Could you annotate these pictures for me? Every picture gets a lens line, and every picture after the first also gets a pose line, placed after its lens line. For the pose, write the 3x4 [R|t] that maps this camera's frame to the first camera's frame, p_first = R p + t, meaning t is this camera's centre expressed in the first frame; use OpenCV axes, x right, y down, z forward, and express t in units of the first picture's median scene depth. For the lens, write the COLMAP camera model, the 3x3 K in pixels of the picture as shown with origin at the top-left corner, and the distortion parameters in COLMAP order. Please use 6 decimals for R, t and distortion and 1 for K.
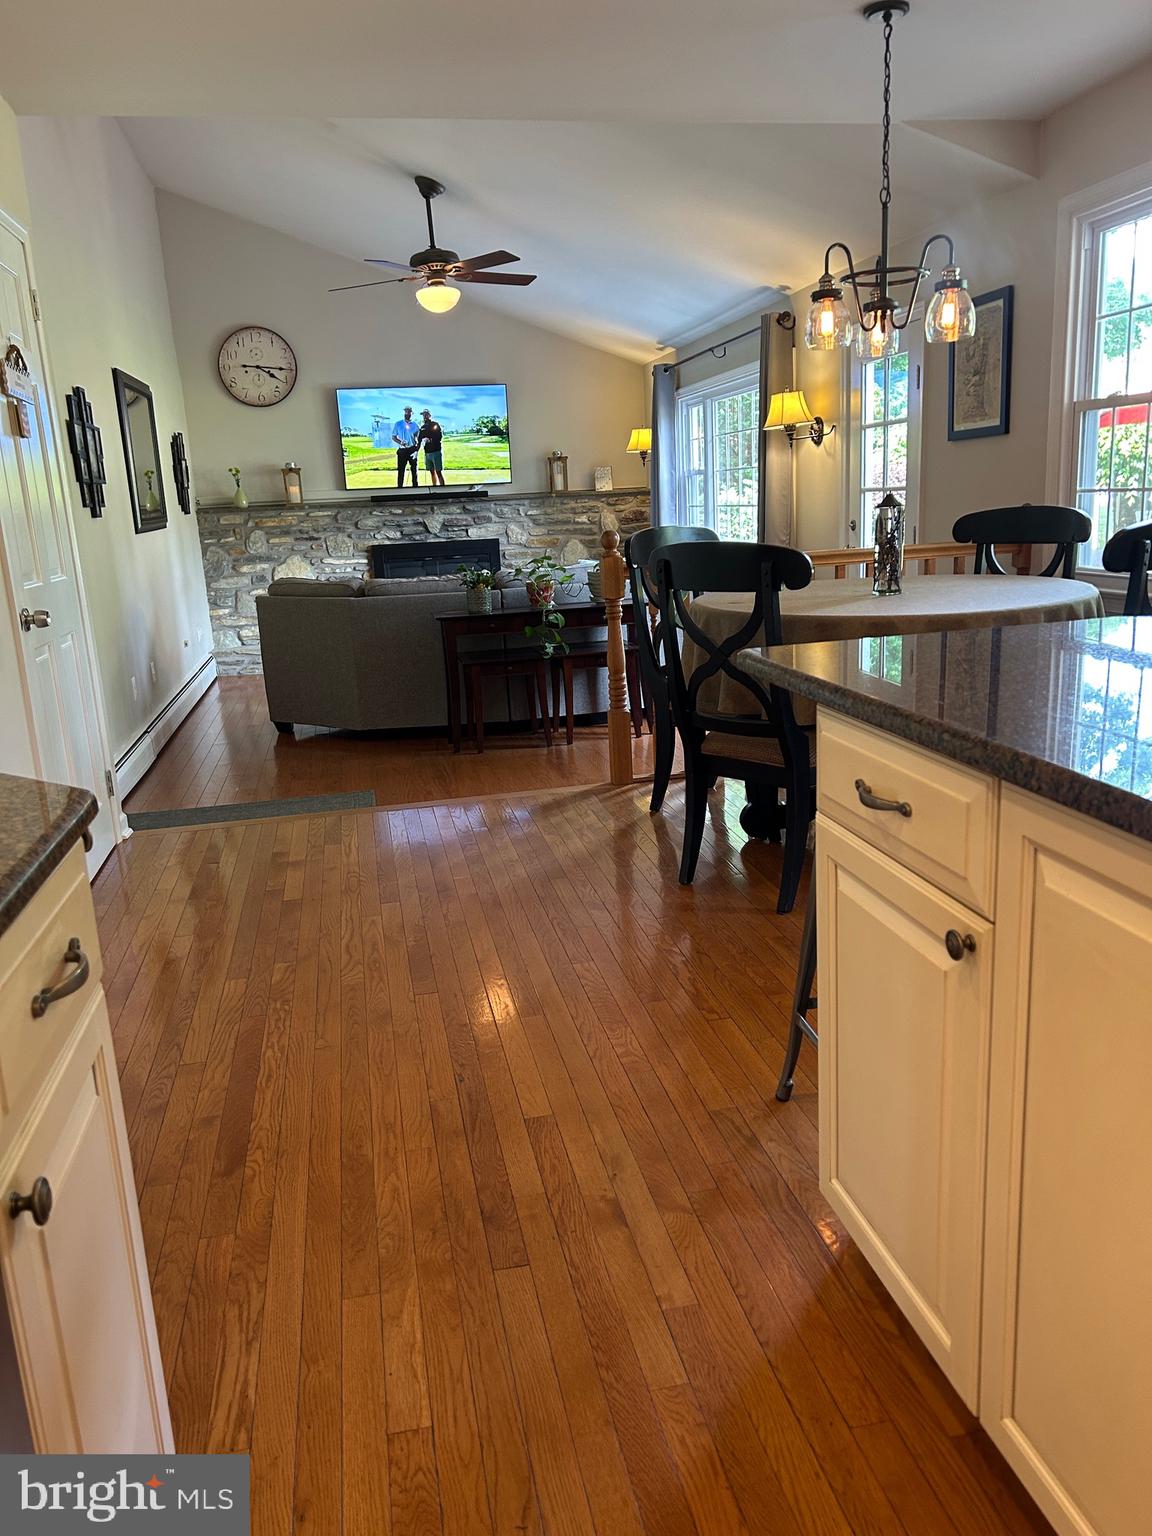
lens RADIAL K [[1150.9, 0, 582.3], [0, 1150.9, 774.8], [0, 0, 1]] dist [0.015385, -0.023833]
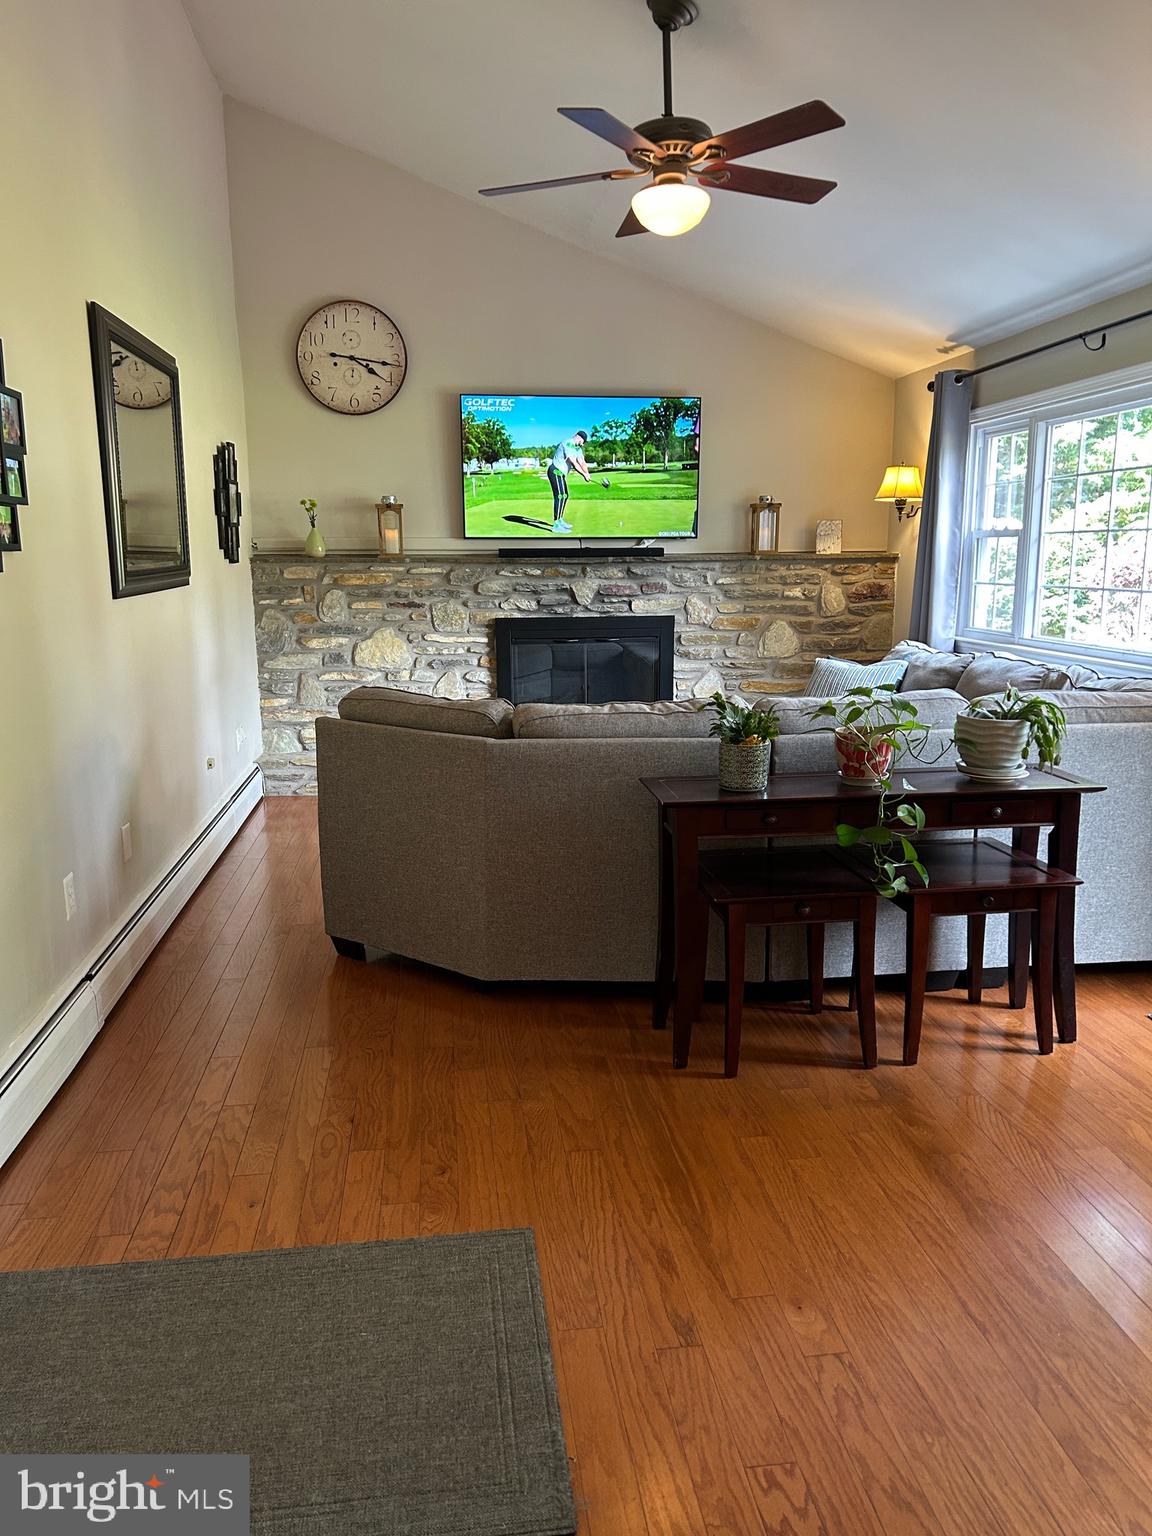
lens RADIAL K [[1150.9, 0, 575.0], [0, 1150.9, 762.5], [0, 0, 1]] dist [0.015385, -0.023833]
pose [[0.996048, 0.055301, -0.069494, -0.083358], [-0.059162, 0.996744, -0.054787, -0.078280], [0.066238, 0.058682, 0.996077, 0.321365]]
